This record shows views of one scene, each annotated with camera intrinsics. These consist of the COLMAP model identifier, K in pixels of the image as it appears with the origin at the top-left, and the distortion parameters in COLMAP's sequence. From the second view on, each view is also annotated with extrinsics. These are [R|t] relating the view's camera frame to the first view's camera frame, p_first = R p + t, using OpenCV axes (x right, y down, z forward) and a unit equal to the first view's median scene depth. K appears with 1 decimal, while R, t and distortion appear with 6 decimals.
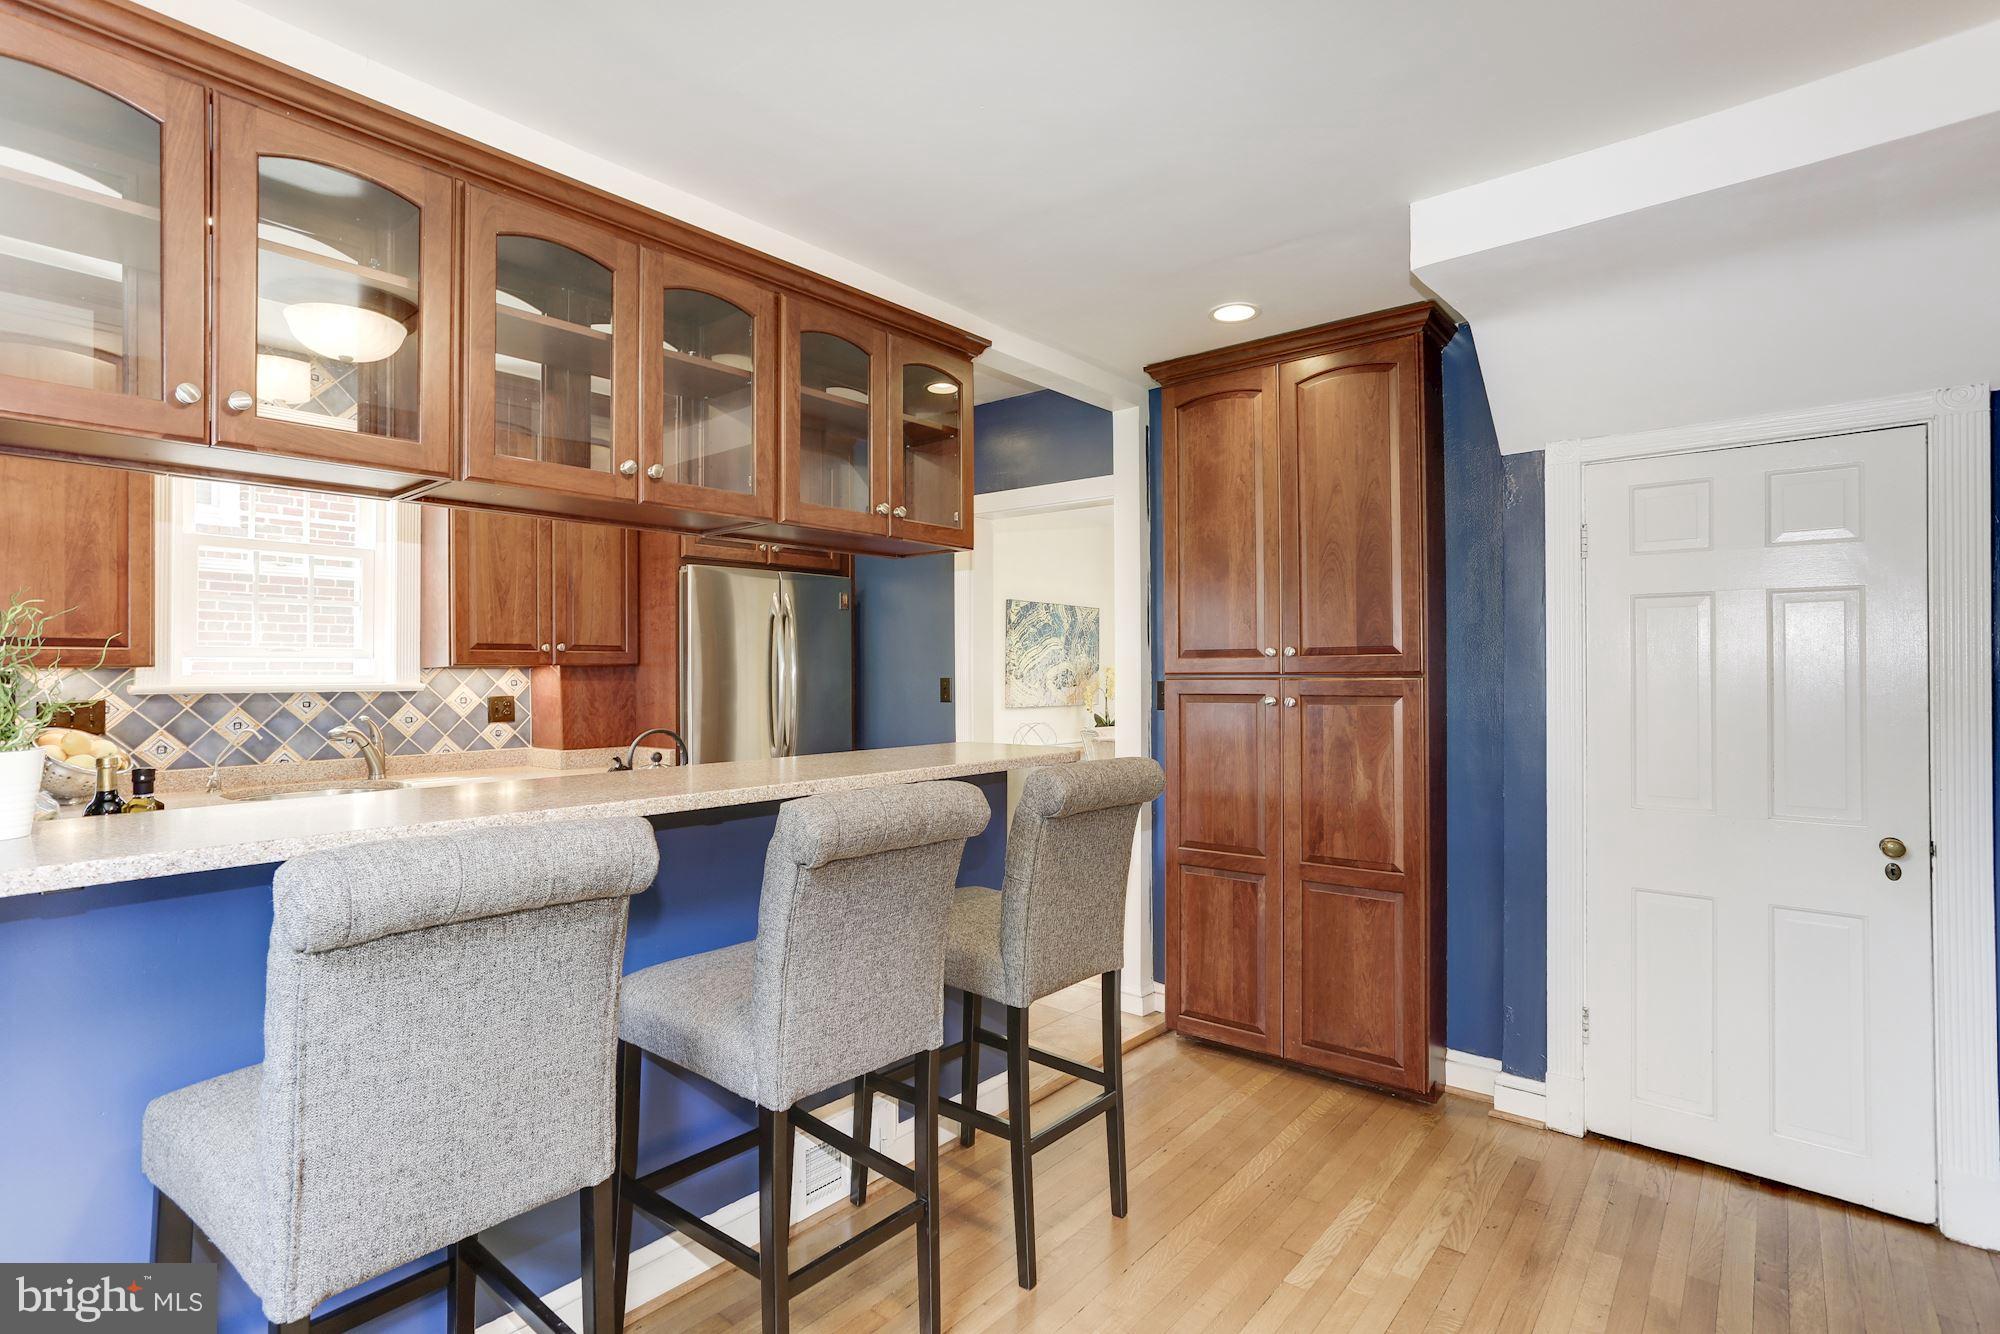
lens RADIAL K [[974.4, 0, 1001.2], [0, 974.4, 664.3], [0, 0, 1]] dist [-0.002072, -0.000180]
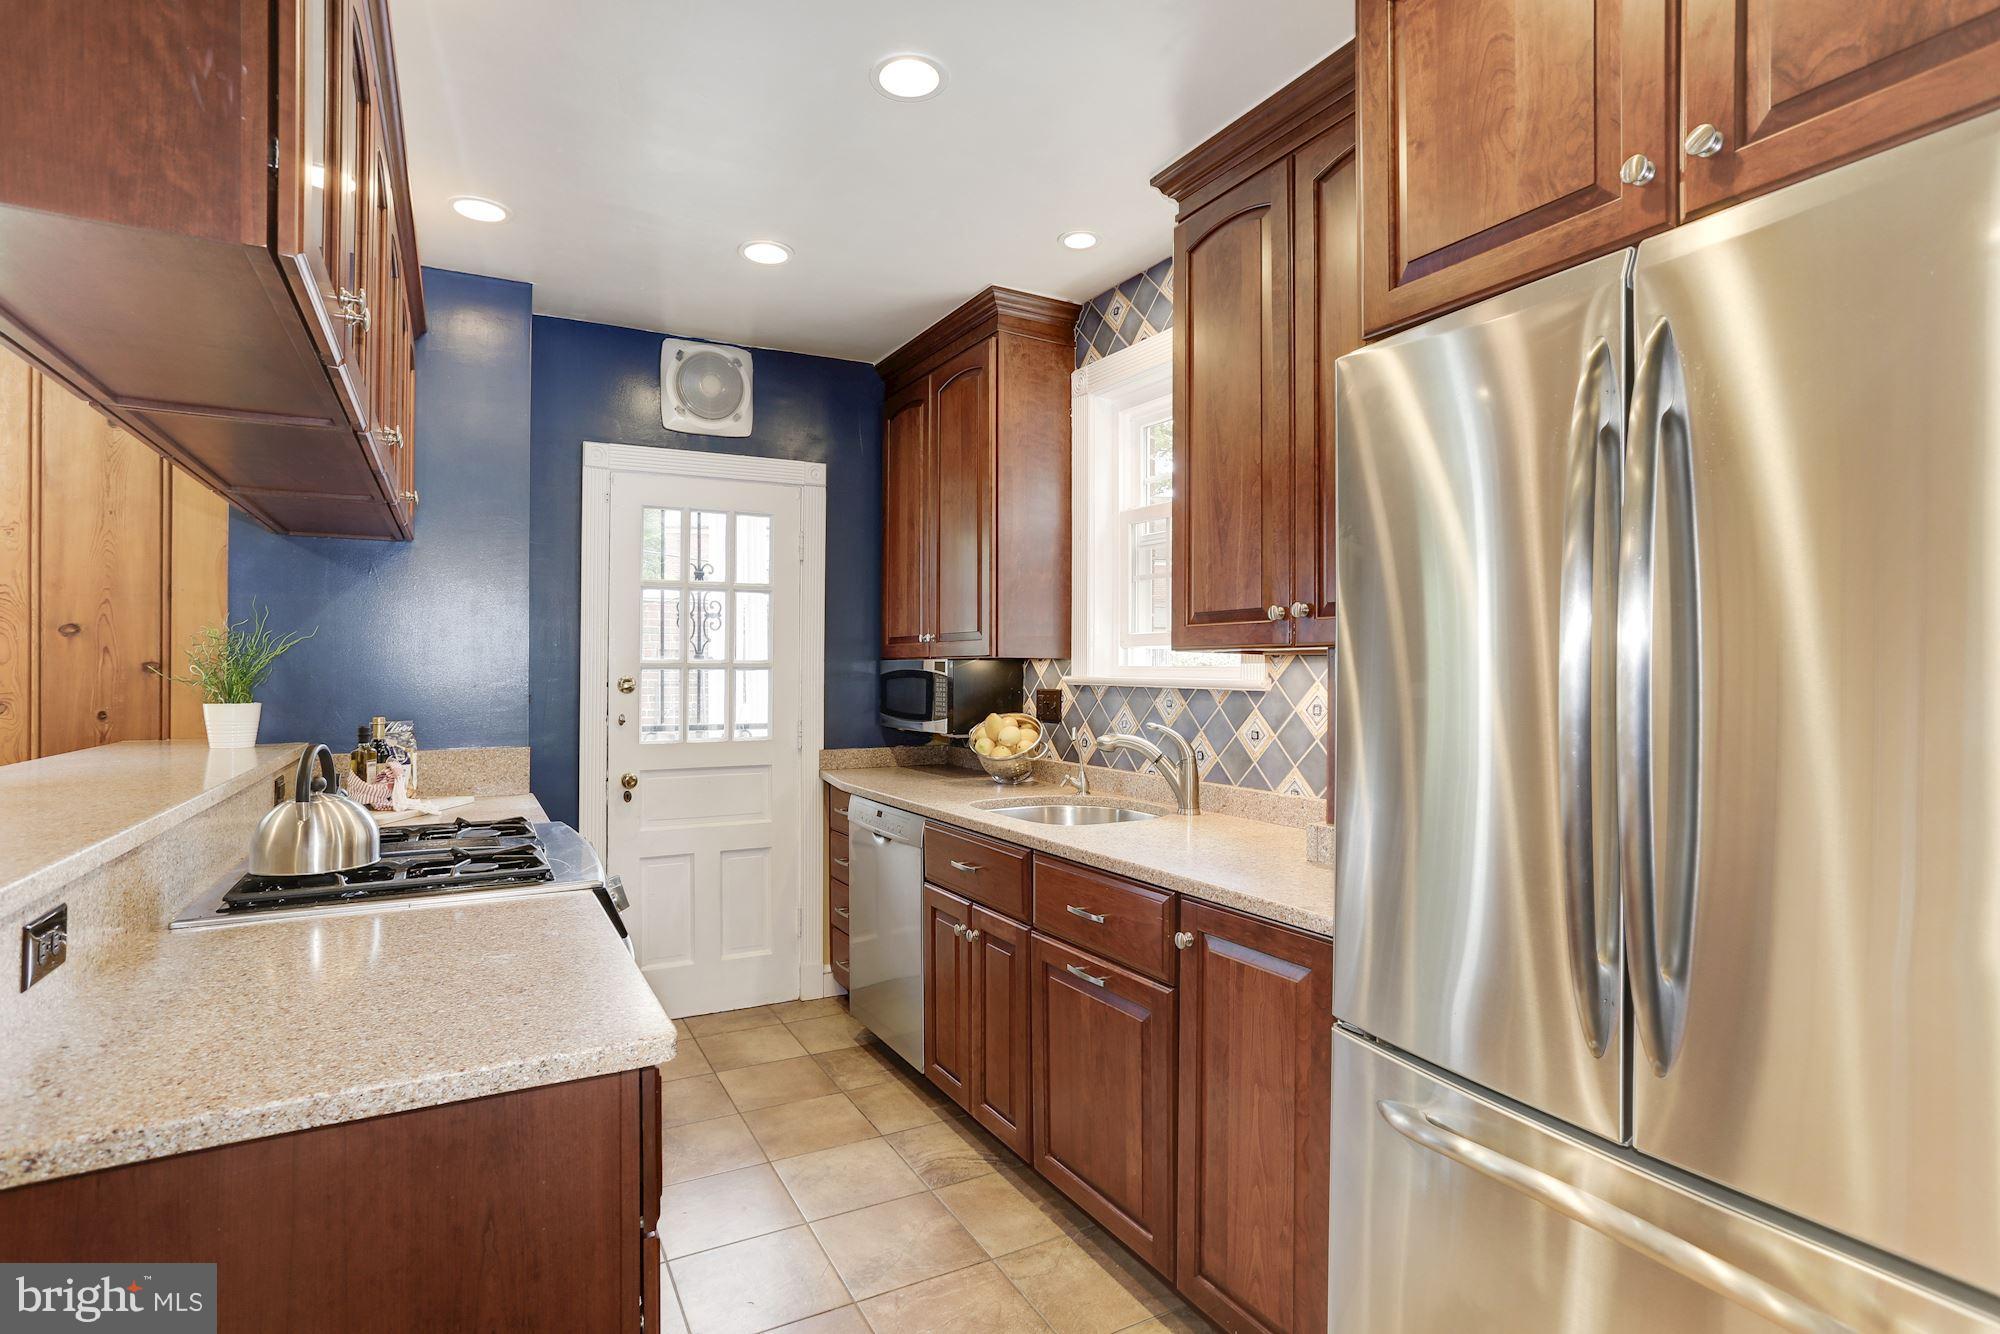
lens RADIAL K [[974.4, 0, 998.5], [0, 974.4, 659.1], [0, 0, 1]] dist [-0.002072, -0.000180]
pose [[-0.366689, -0.009485, -0.930295, 0.063251], [0.001780, 0.999939, -0.010897, 0.013262], [0.930342, -0.005652, -0.366650, 1.104003]]
